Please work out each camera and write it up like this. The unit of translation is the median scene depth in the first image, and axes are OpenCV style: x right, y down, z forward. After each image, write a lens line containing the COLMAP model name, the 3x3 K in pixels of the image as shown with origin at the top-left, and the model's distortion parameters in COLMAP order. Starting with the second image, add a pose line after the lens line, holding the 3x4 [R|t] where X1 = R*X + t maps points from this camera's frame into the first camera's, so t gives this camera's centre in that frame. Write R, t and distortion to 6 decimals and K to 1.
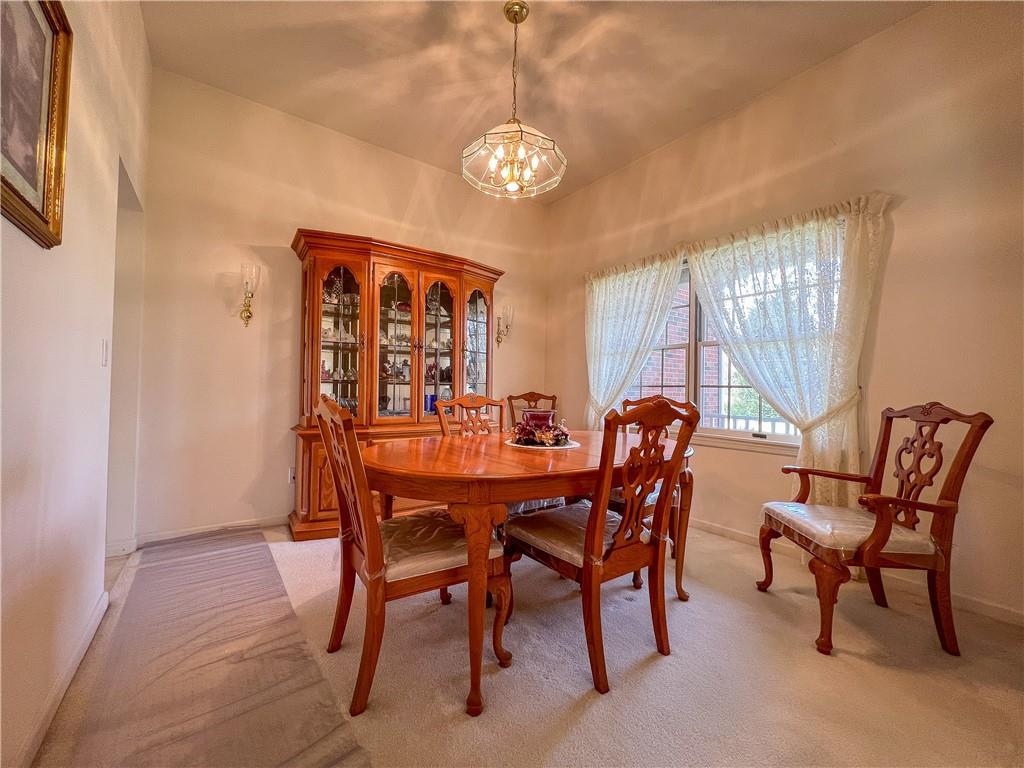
lens RADIAL K [[408.8, 0, 510.7], [0, 408.8, 382.3], [0, 0, 1]] dist [-0.001829, 0.000125]
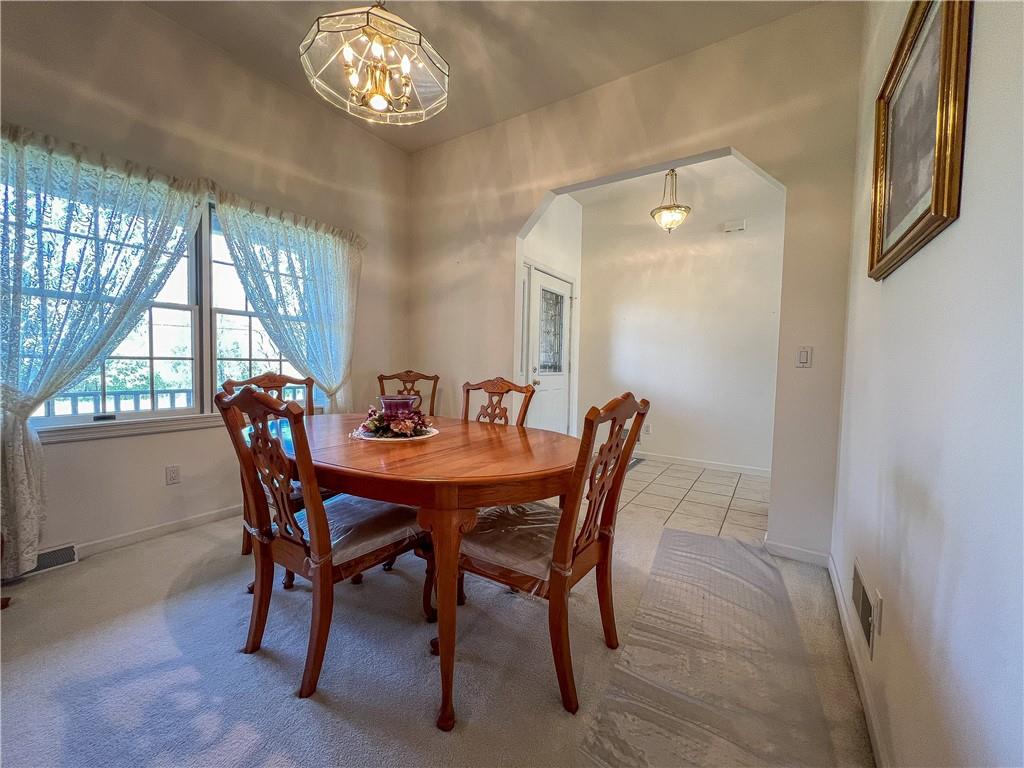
lens RADIAL K [[408.8, 0, 510.7], [0, 408.8, 382.3], [0, 0, 1]] dist [-0.001829, 0.000125]
pose [[-0.334441, -0.053829, 0.940878, -0.626662], [-0.032780, 0.998428, 0.045469, -0.001585], [-0.941846, -0.015635, -0.335680, 0.789081]]
